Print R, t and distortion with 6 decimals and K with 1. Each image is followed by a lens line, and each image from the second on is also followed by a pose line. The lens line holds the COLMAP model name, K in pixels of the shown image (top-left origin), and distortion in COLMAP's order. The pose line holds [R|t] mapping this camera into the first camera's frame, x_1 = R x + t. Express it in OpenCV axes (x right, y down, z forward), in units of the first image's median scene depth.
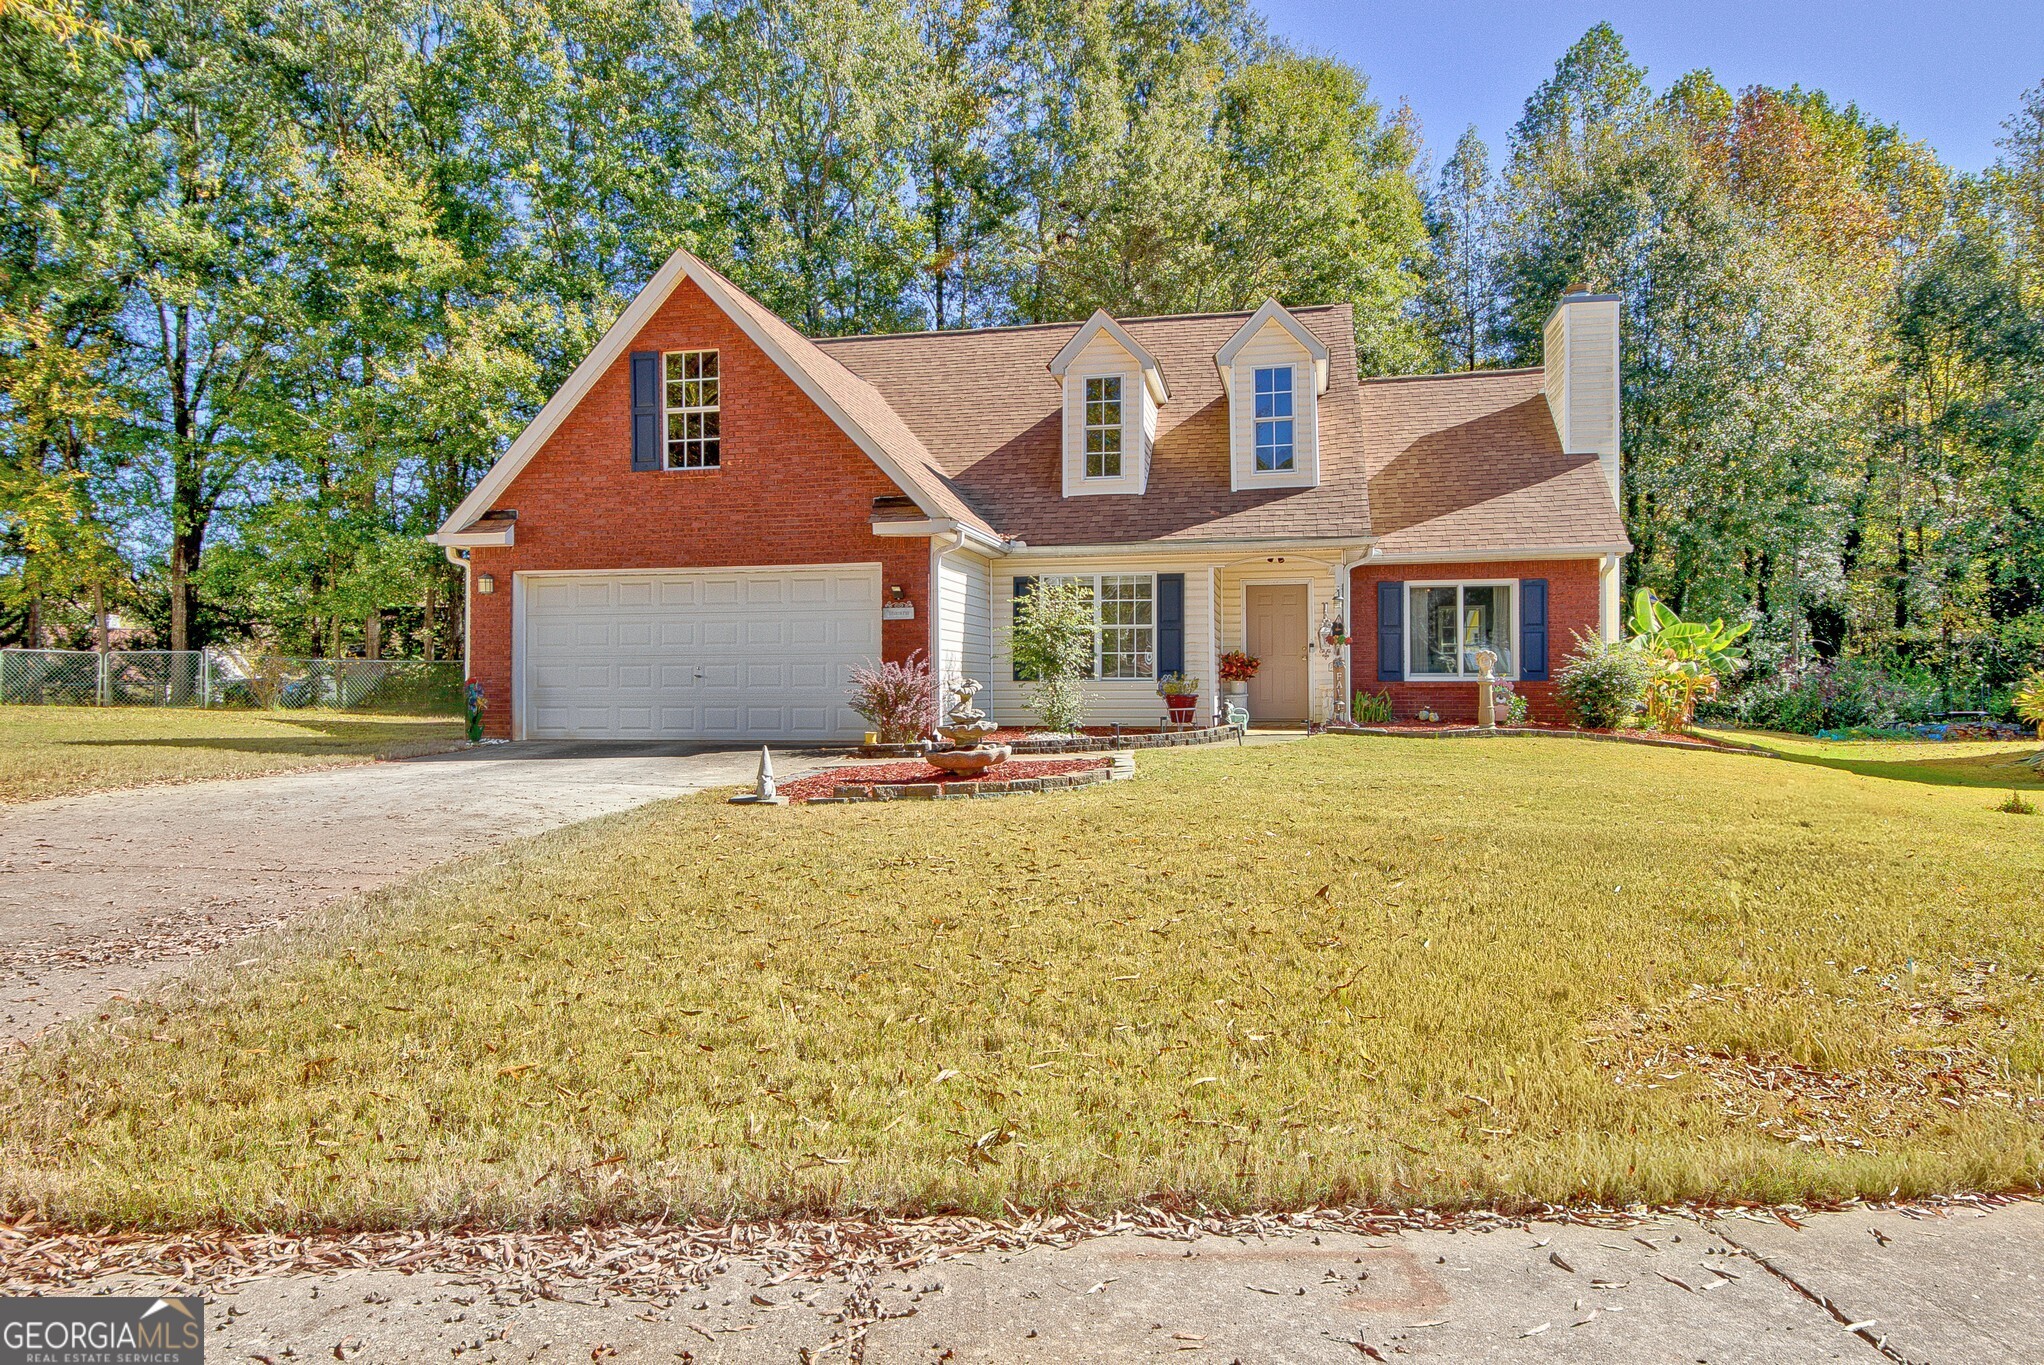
lens RADIAL K [[1148.2, 0, 992.6], [0, 1148.2, 678.8], [0, 0, 1]] dist [0.013392, -0.037332]
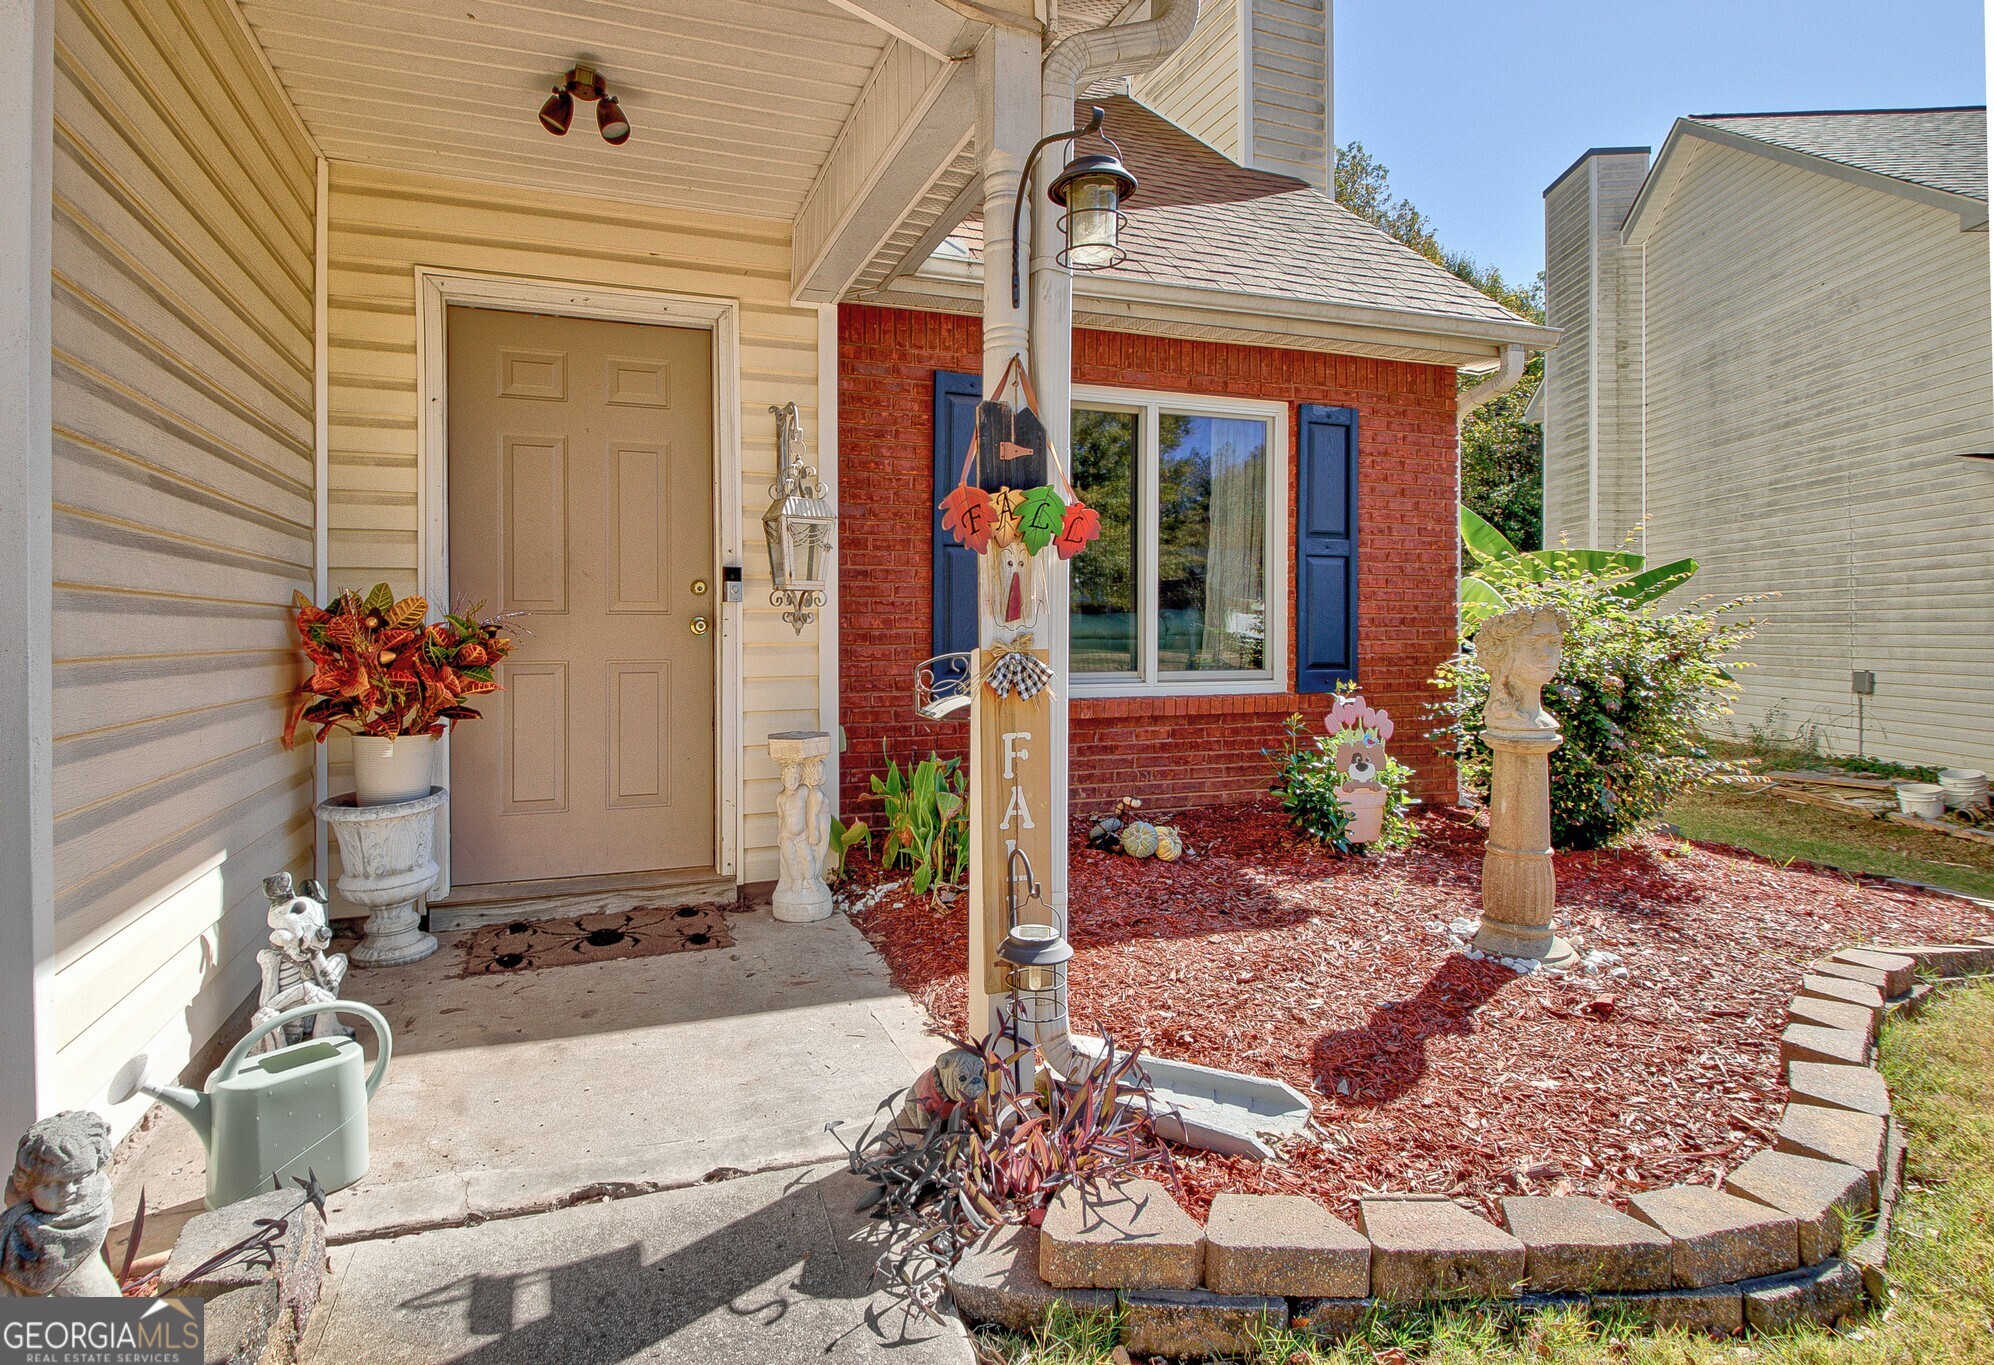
lens RADIAL K [[1000.4, 0, 924.9], [0, 1000.4, 632.5], [0, 0, 1]] dist [0.009475, -0.000517]
pose [[0.835850, 0.000388, 0.548957, 0.198663], [-0.000305, 1.000000, -0.000243, -0.017052], [-0.548957, 0.000036, 0.835850, 0.815897]]
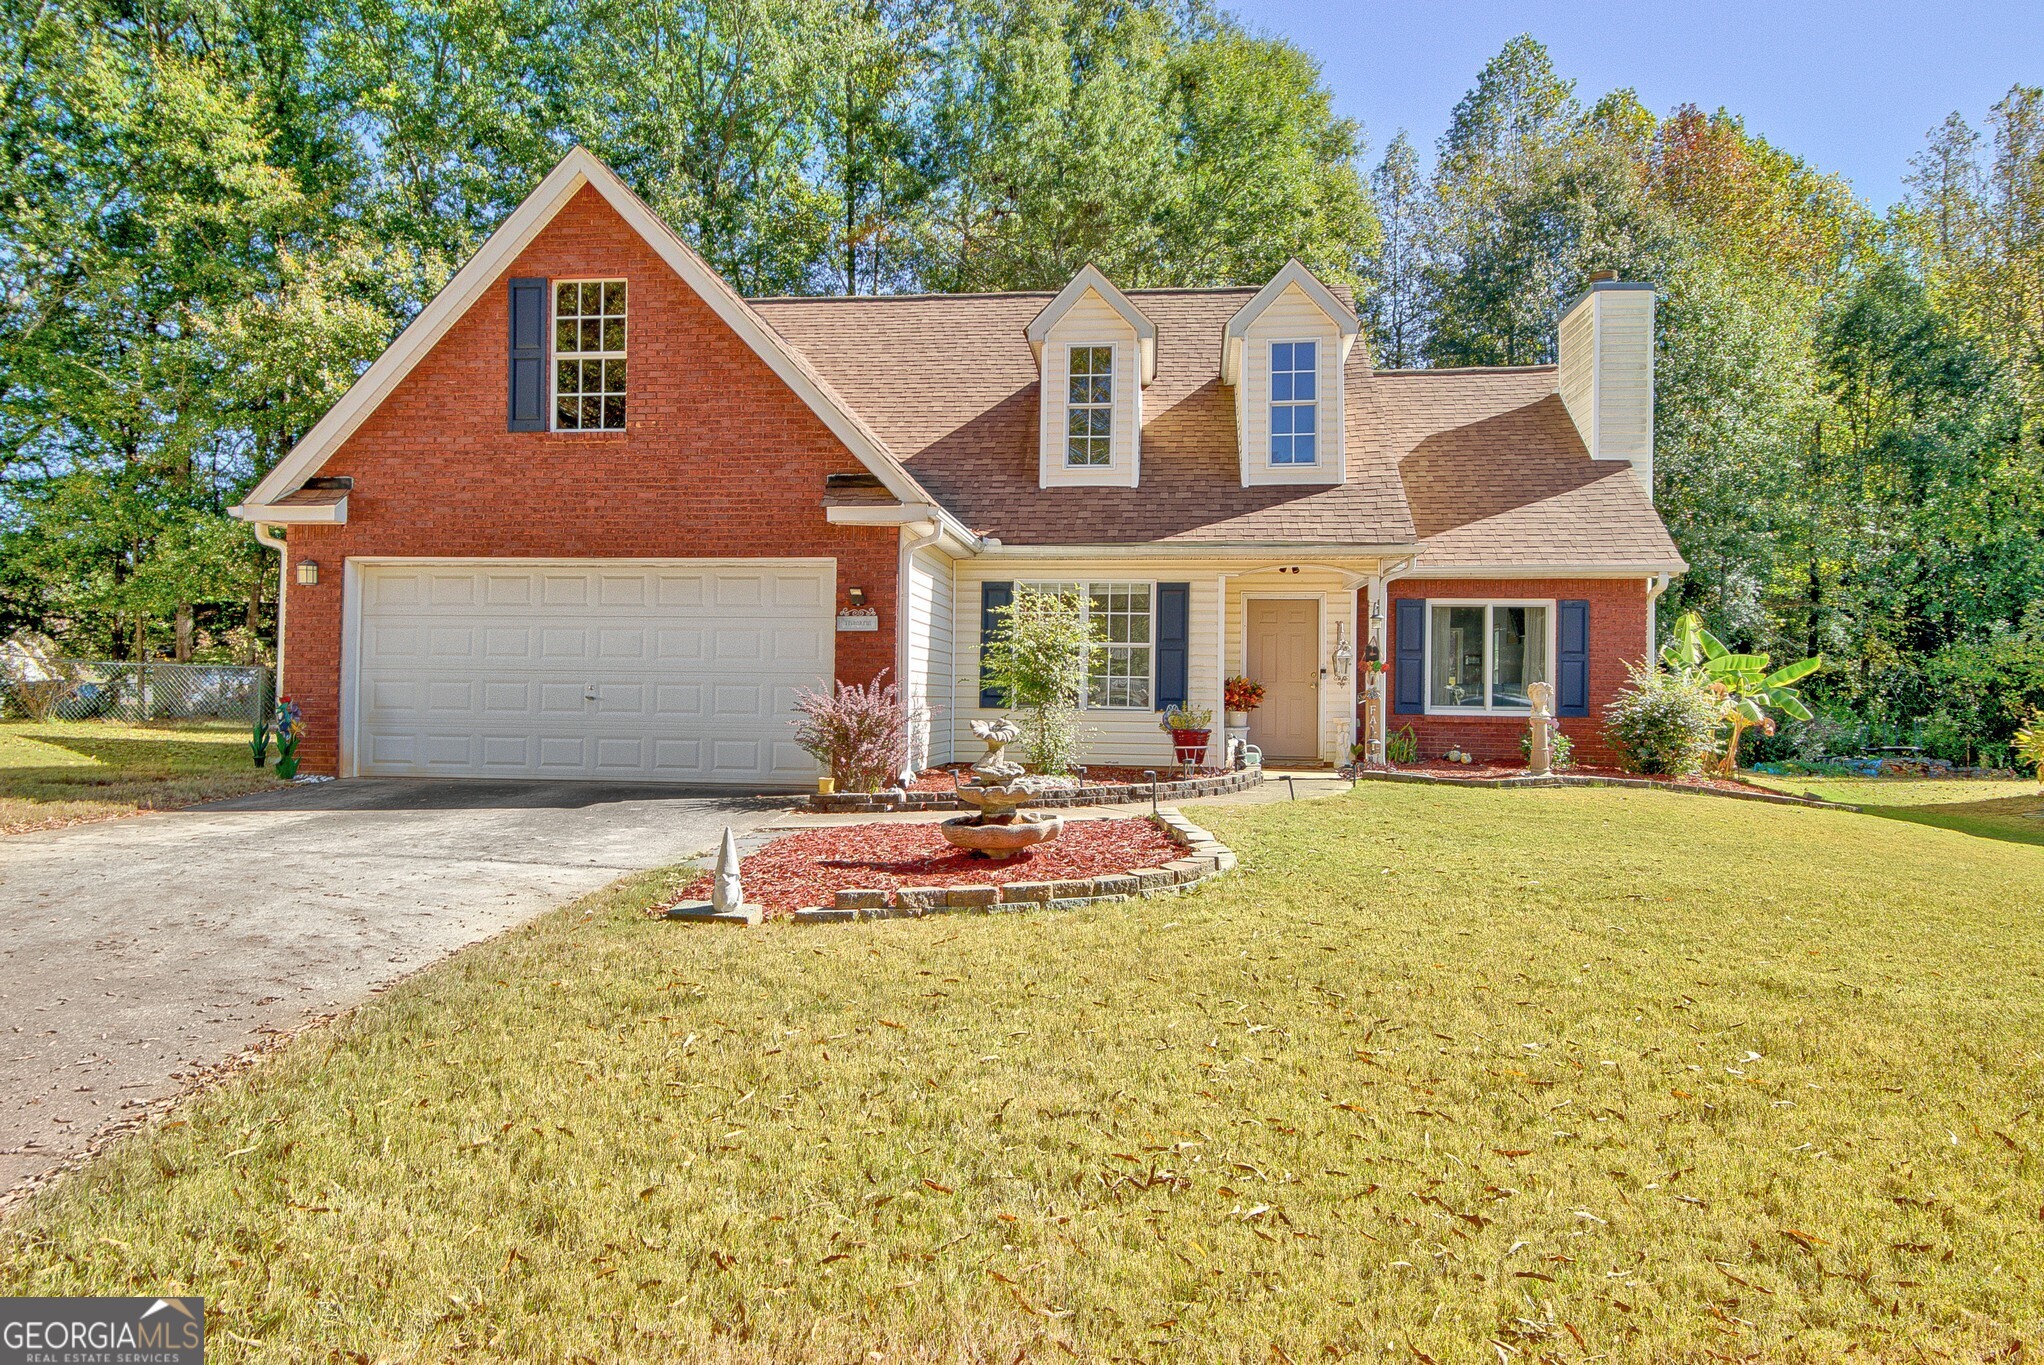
lens RADIAL K [[1175.7, 0, 984.7], [0, 1175.7, 679.8], [0, 0, 1]] dist [0.017590, -0.036372]
pose [[0.995481, 0.018262, 0.093184, -0.055626], [-0.017307, 0.999789, -0.011047, -0.008969], [-0.093366, 0.009385, 0.995588, 0.155440]]
